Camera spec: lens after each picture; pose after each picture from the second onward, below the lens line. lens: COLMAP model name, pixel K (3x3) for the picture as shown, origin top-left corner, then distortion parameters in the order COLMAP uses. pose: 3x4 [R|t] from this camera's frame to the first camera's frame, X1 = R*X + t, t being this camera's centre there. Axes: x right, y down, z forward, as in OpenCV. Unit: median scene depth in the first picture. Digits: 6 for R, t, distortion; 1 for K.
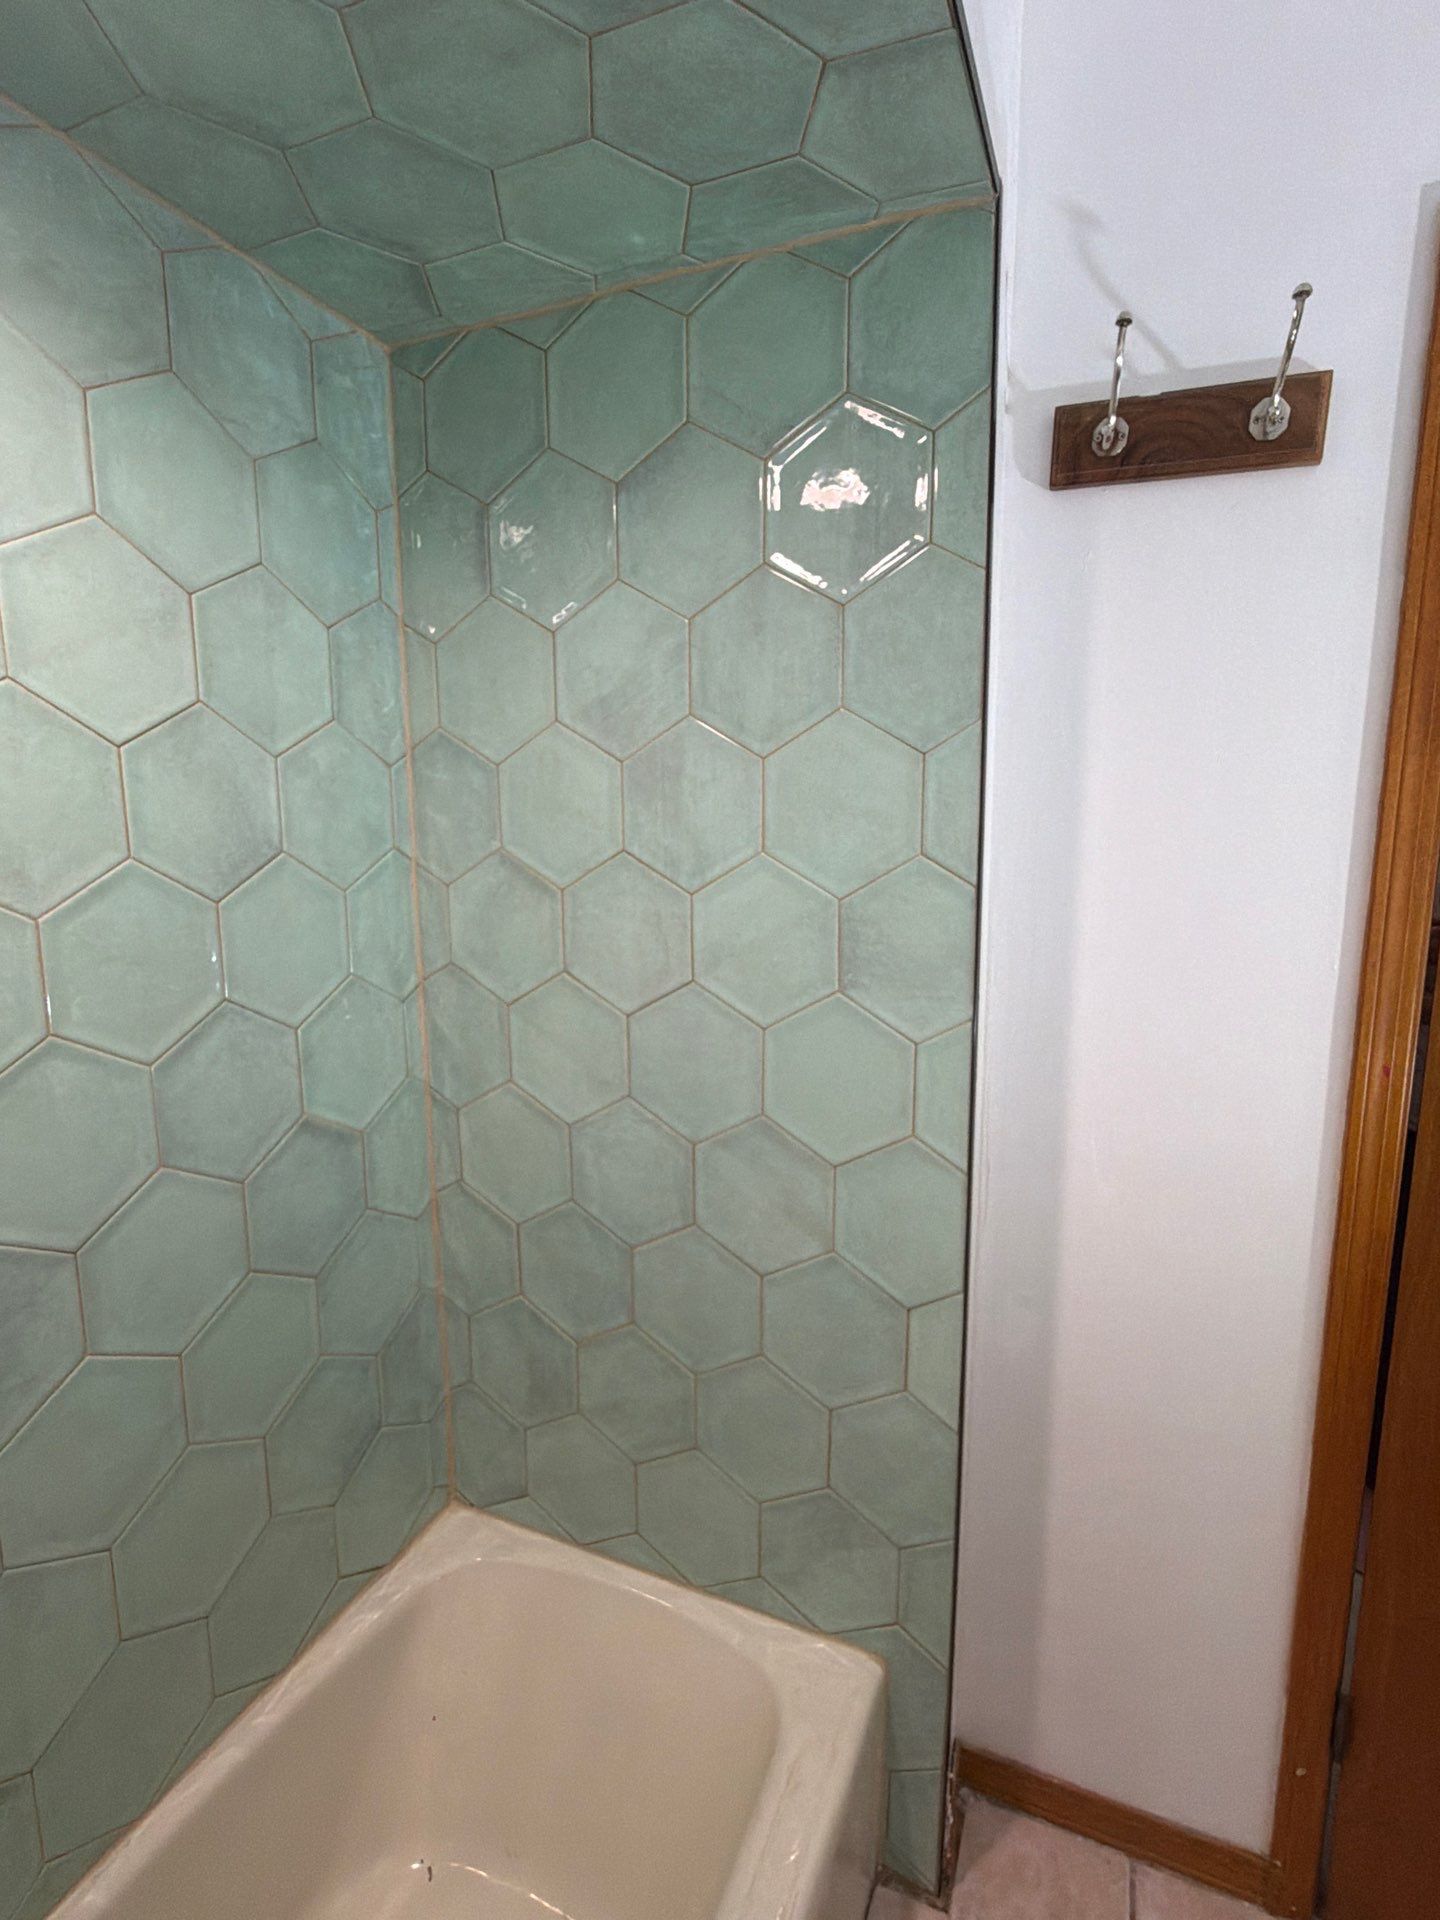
lens RADIAL K [[930.1, 0, 722.5], [0, 930.1, 956.9], [0, 0, 1]] dist [0.002372, -0.001289]
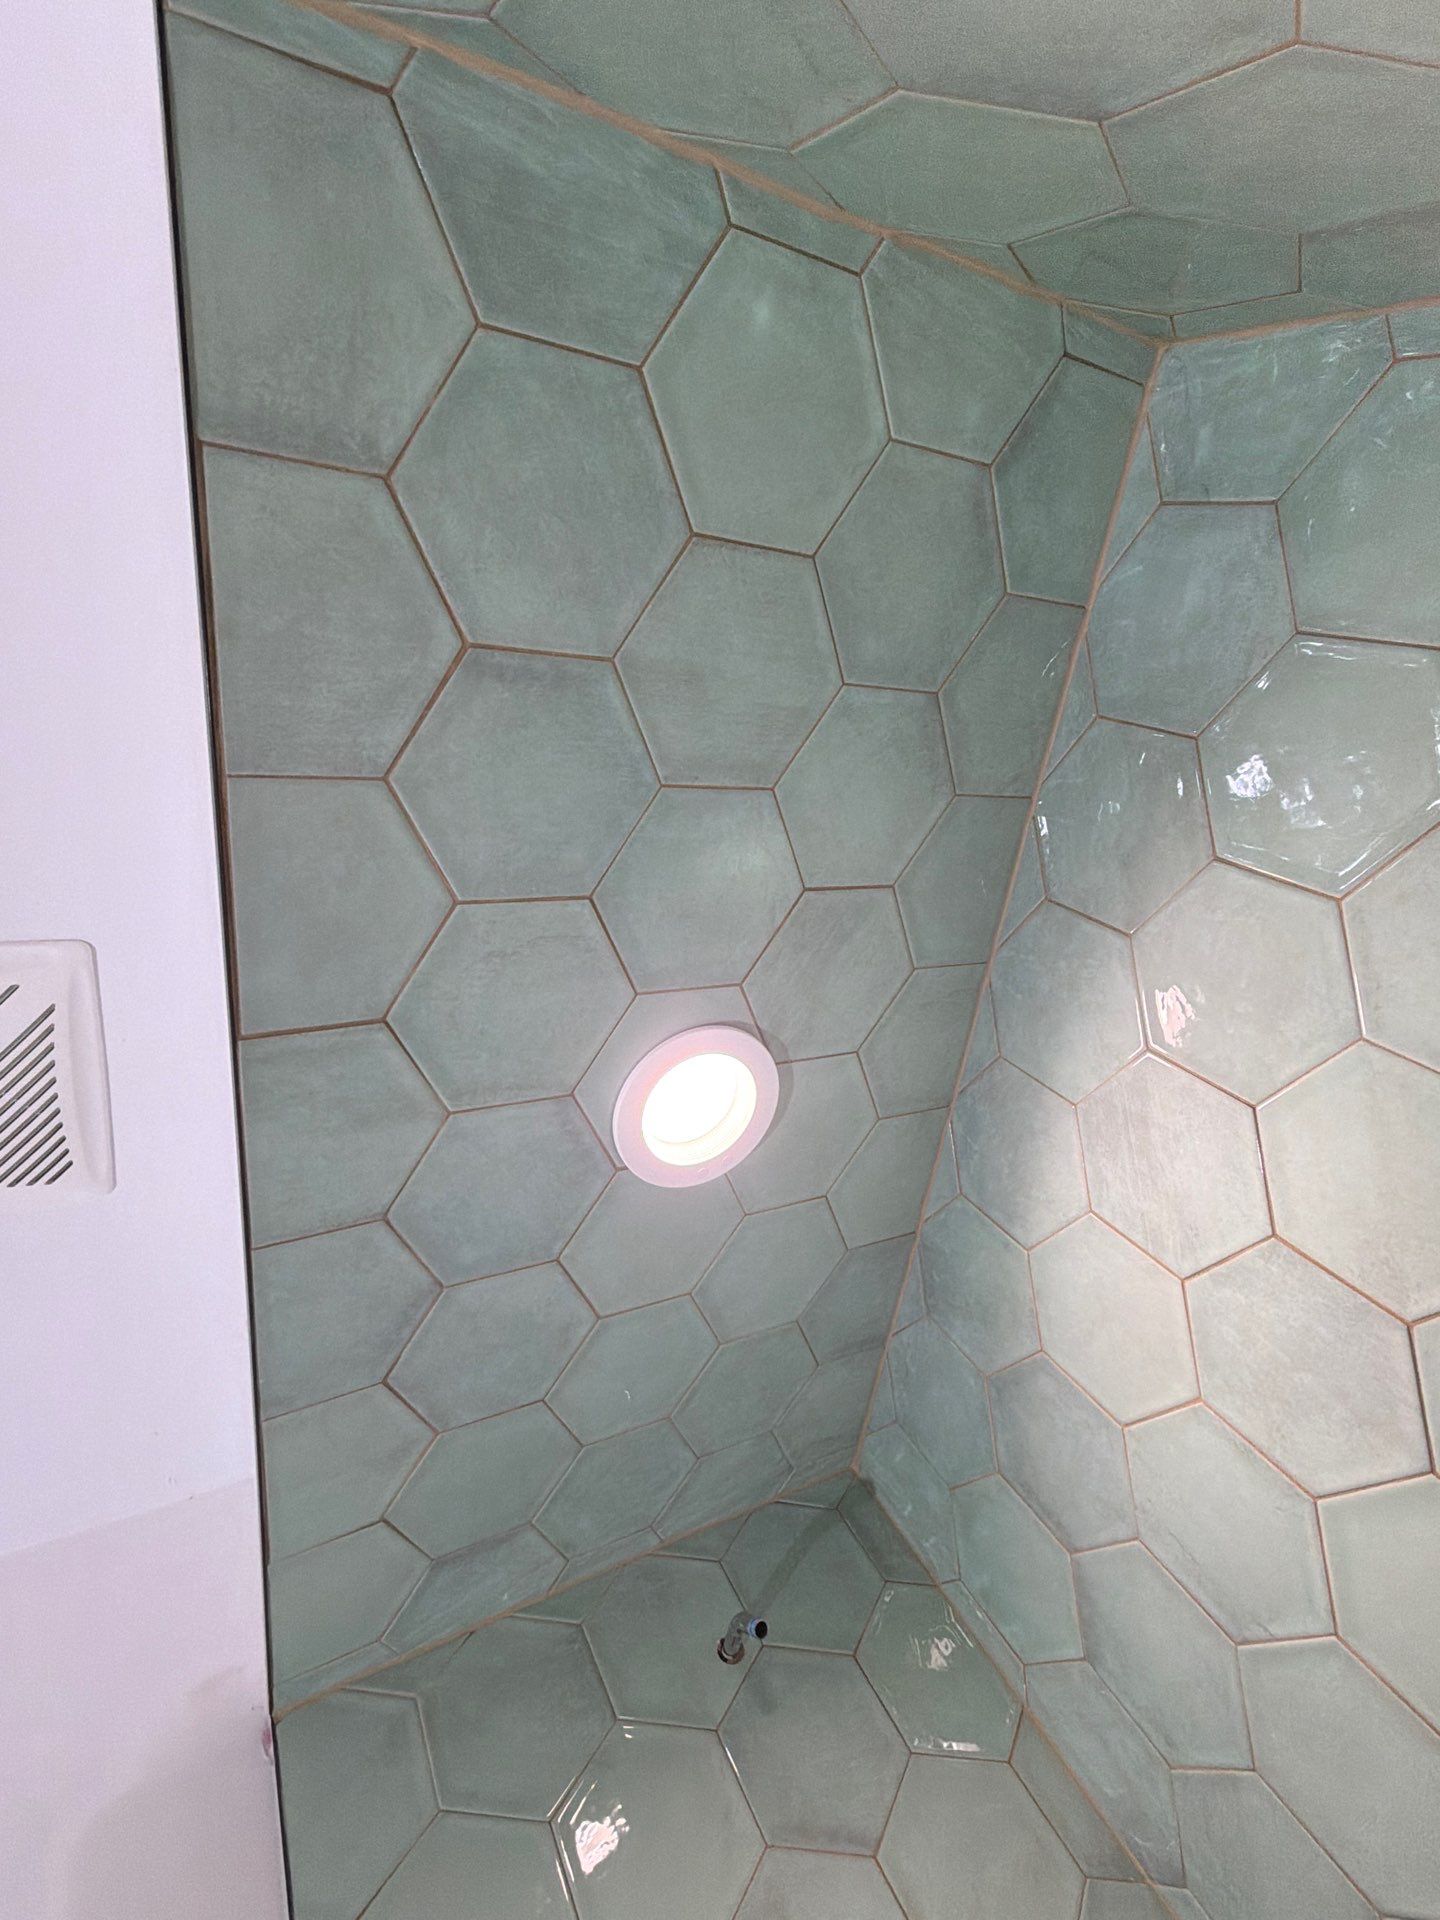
lens RADIAL K [[930.1, 0, 722.7], [0, 930.1, 965.6], [0, 0, 1]] dist [0.002372, -0.001289]
pose [[-0.736214, -0.300657, -0.606295, 0.164777], [0.407453, 0.518394, -0.751831, -0.036861], [0.540343, -0.800546, -0.259145, 0.674031]]
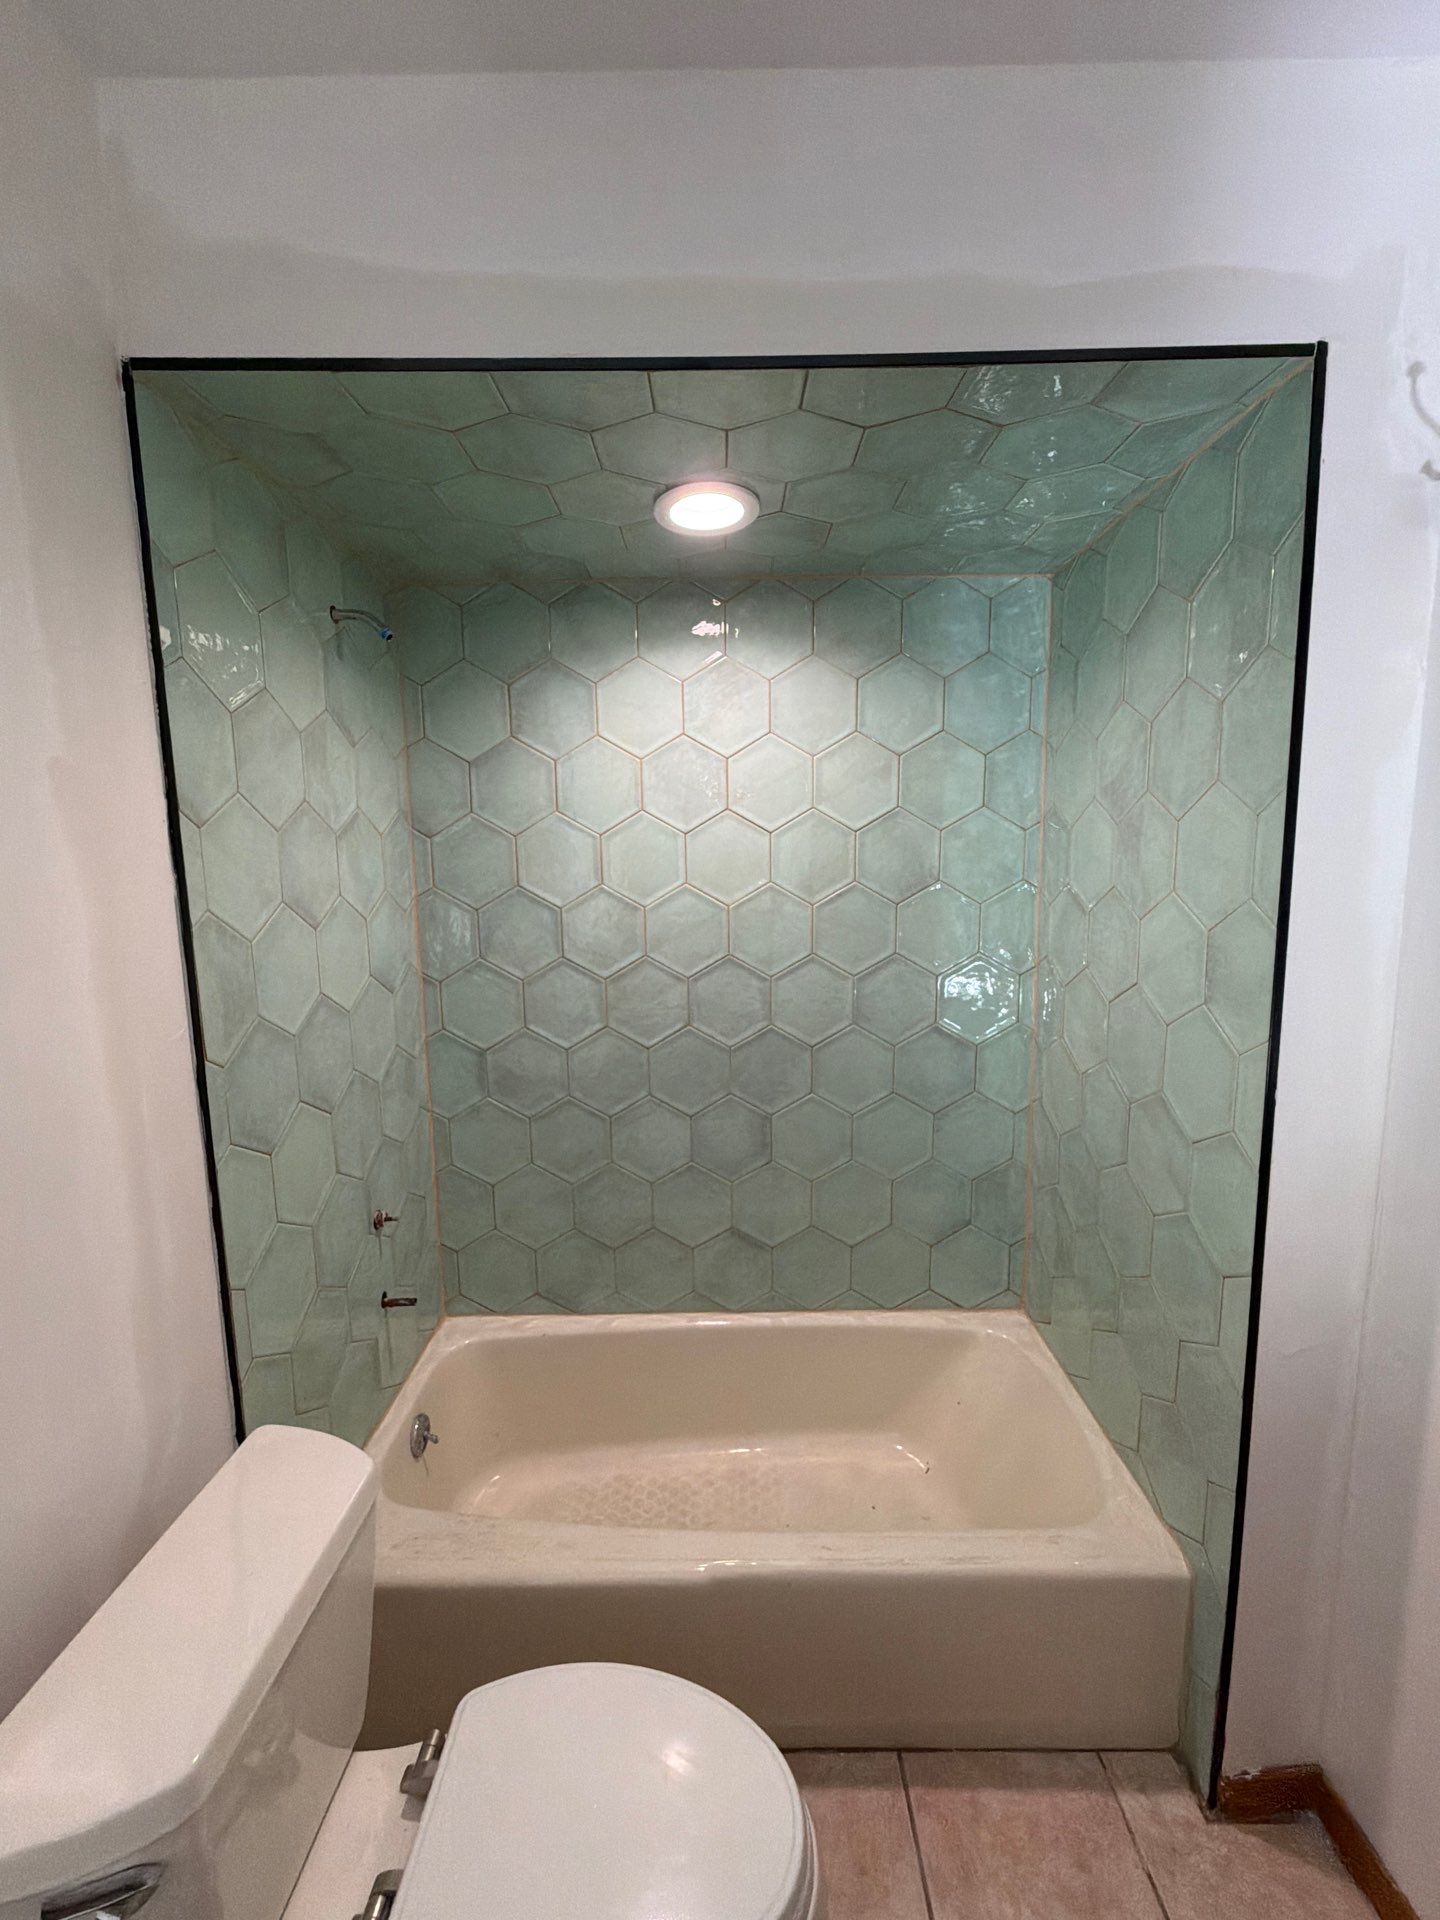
lens RADIAL K [[828.0, 0, 725.9], [0, 828.0, 949.0], [0, 0, 1]] dist [-0.000590, 0.000392]
pose [[0.390375, 0.105648, -0.914574, 0.862774], [-0.125287, 0.990249, 0.060913, -0.022816], [0.912091, 0.090805, 0.399805, -0.044697]]
